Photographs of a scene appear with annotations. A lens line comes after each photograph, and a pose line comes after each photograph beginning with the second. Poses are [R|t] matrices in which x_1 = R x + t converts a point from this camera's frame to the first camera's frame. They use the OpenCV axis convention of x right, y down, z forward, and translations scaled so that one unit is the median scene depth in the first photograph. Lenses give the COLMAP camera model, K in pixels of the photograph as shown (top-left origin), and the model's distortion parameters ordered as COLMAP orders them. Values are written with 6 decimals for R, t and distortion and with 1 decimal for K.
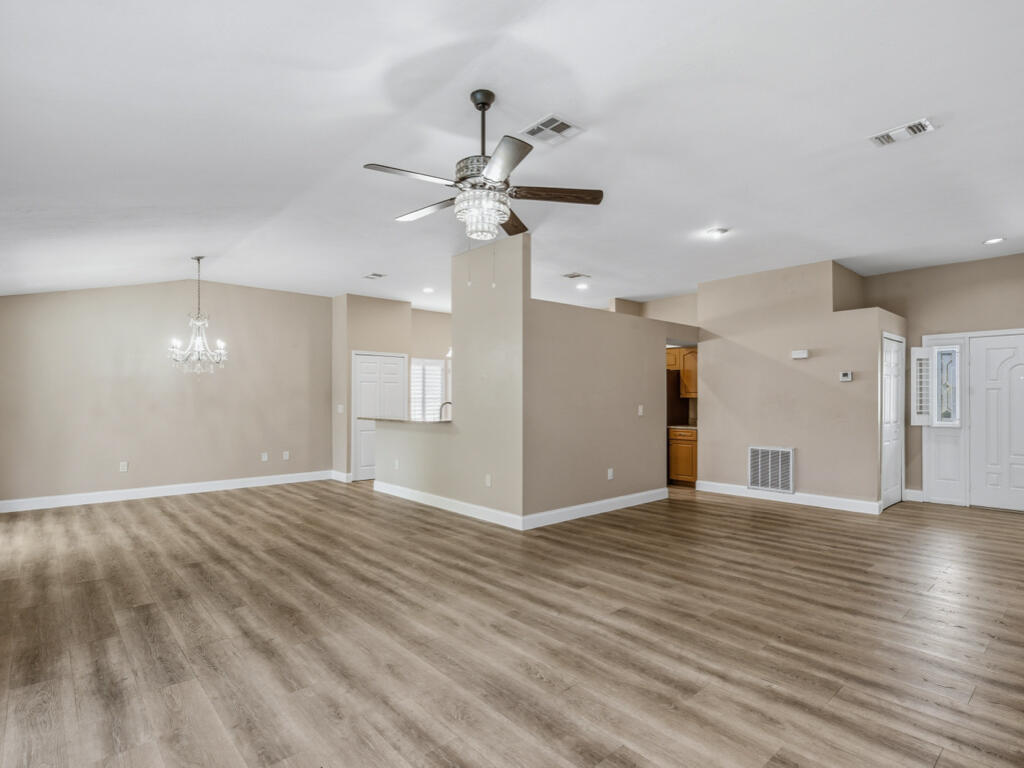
lens RADIAL K [[537.6, 0, 515.7], [0, 537.6, 395.8], [0, 0, 1]] dist [0.000918, 0.000048]
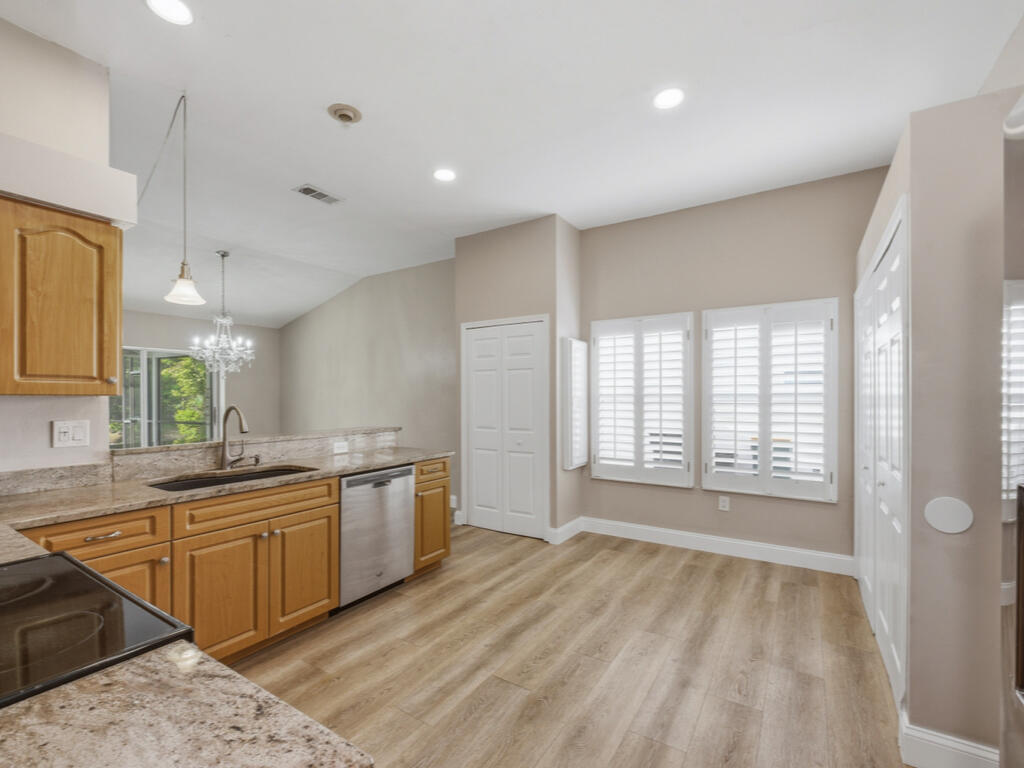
lens RADIAL K [[469.5, 0, 506.8], [0, 469.5, 389.2], [0, 0, 1]] dist [0.002642, 0.000259]
pose [[0.277209, -0.015219, -0.960689, 0.474699], [0.004103, 0.999884, -0.014656, 0.009519], [0.960801, 0.000121, 0.277239, 1.645523]]
